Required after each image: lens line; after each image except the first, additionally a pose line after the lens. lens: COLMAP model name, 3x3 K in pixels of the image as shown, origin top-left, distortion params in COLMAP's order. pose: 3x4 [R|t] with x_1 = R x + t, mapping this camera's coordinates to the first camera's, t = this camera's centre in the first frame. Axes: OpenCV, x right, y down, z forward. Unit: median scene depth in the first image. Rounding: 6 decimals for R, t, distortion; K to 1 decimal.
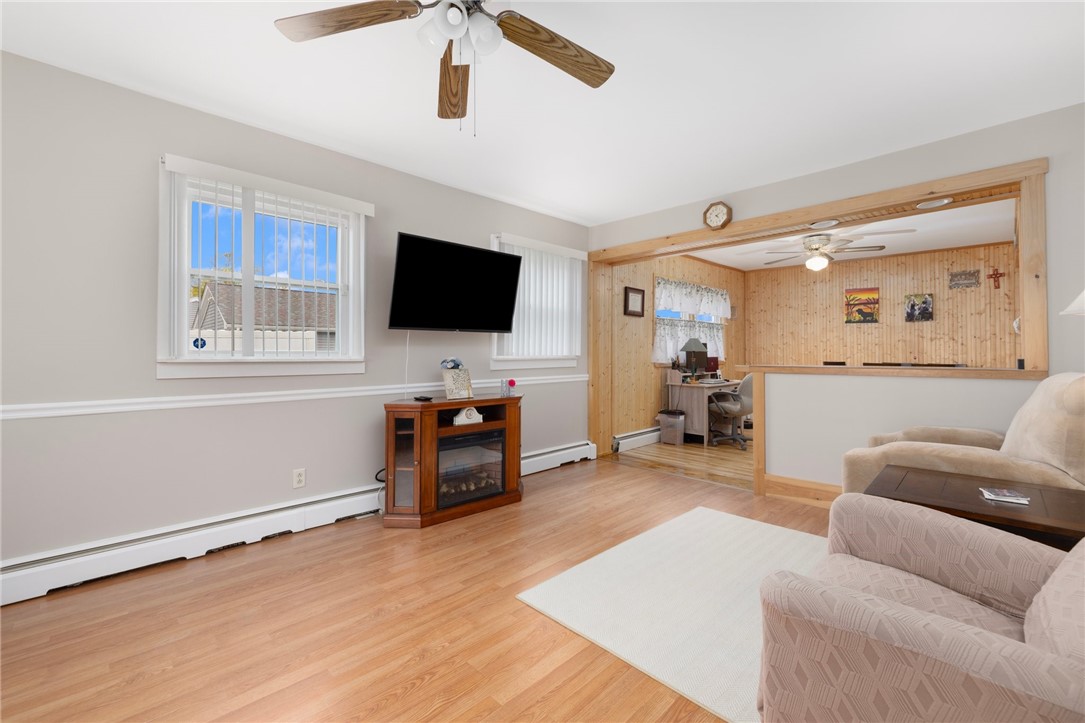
lens RADIAL K [[462.7, 0, 539.3], [0, 462.7, 344.8], [0, 0, 1]] dist [-0.000144, 0.000123]
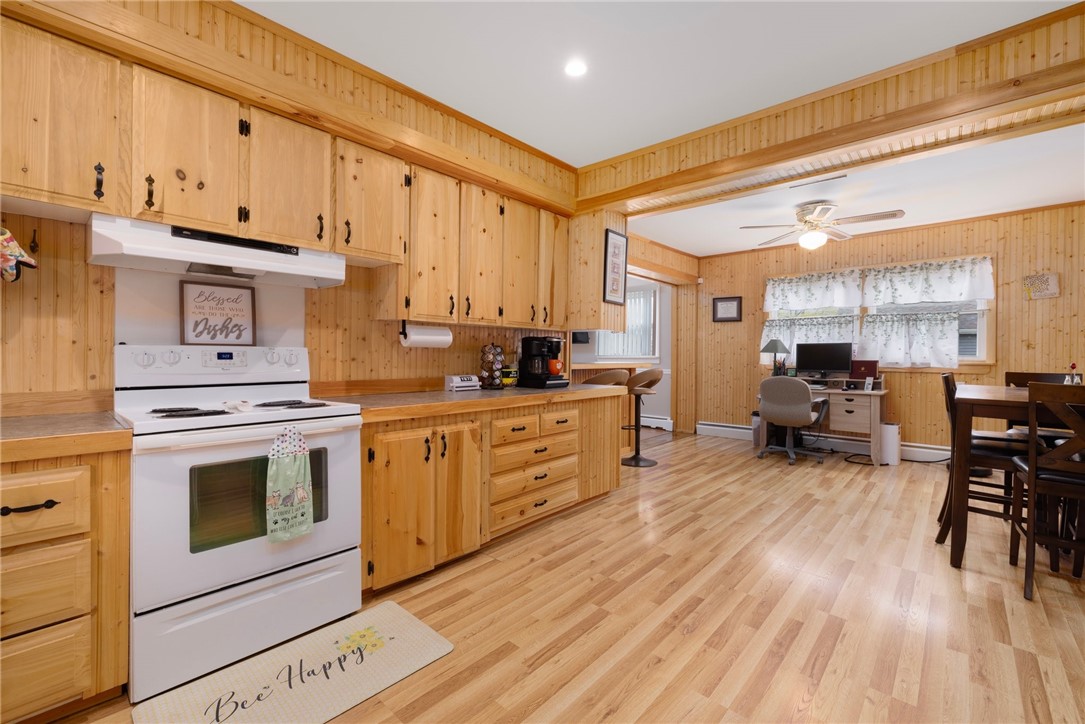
lens RADIAL K [[462.7, 0, 532.3], [0, 462.7, 358.1], [0, 0, 1]] dist [-0.000144, 0.000123]
pose [[0.043158, 0.007106, -0.999043, 1.277307], [0.010227, 0.999919, 0.007555, 0.012347], [0.999016, -0.010543, 0.043082, 0.461951]]
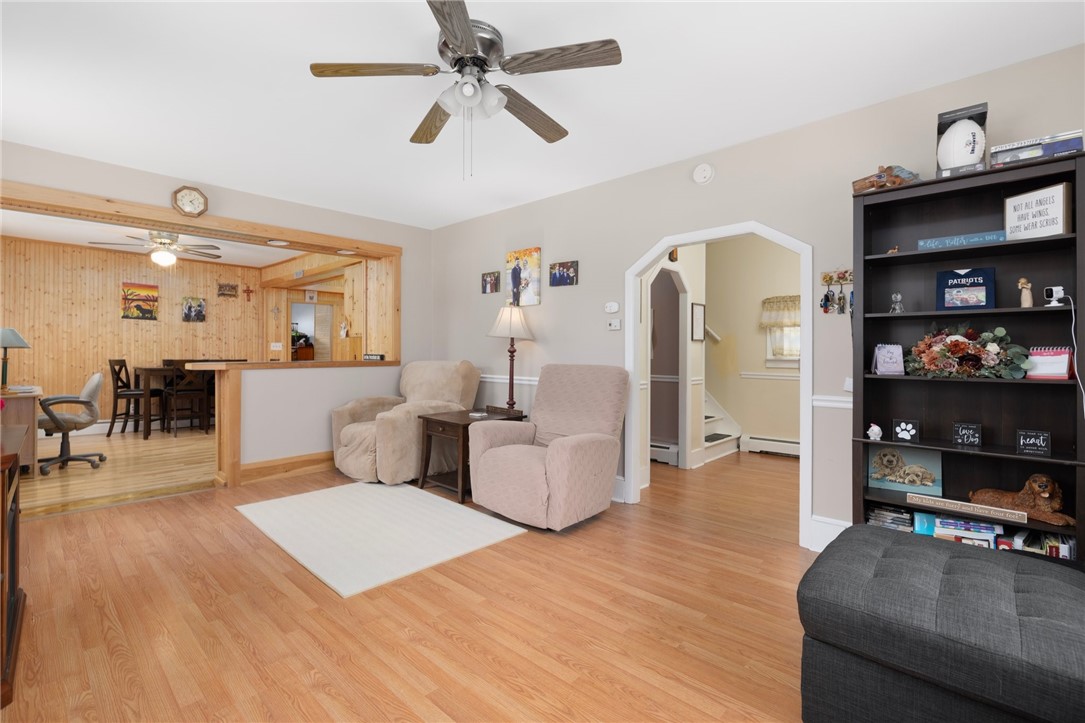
lens RADIAL K [[488.0, 0, 531.1], [0, 488.0, 351.7], [0, 0, 1]] dist [-0.009012, 0.001724]
pose [[-0.031910, -0.001034, 0.999490, -0.416322], [-0.022285, 0.999752, 0.000323, 0.002611], [-0.999242, -0.022264, -0.031925, 0.242414]]
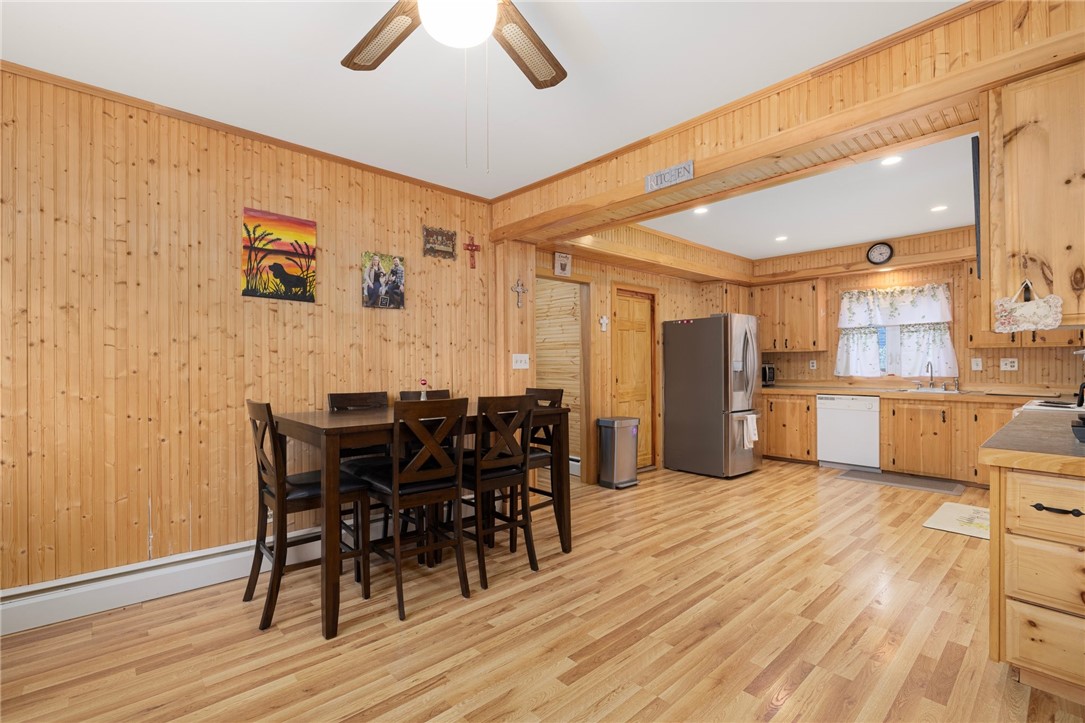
lens RADIAL K [[488.0, 0, 529.3], [0, 488.0, 364.3], [0, 0, 1]] dist [-0.009012, 0.001724]
pose [[0.053632, -0.002148, 0.998558, 0.327173], [-0.013003, 0.999911, 0.002850, 0.007263], [-0.998476, -0.013137, 0.053599, 0.889486]]
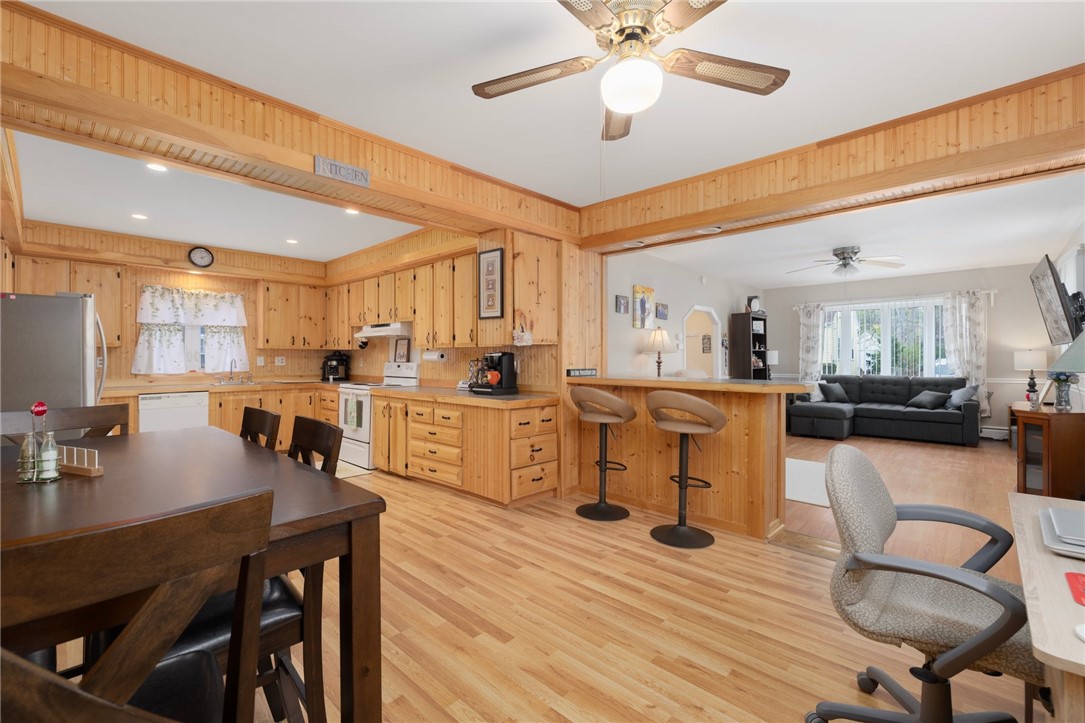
lens RADIAL K [[462.7, 0, 535.9], [0, 462.7, 358.0], [0, 0, 1]] dist [-0.000144, 0.000123]
pose [[-0.999584, -0.000174, -0.028824, 0.631933], [0.000340, 0.999841, -0.017841, 0.011362], [0.028822, -0.017843, -0.999425, 1.226544]]
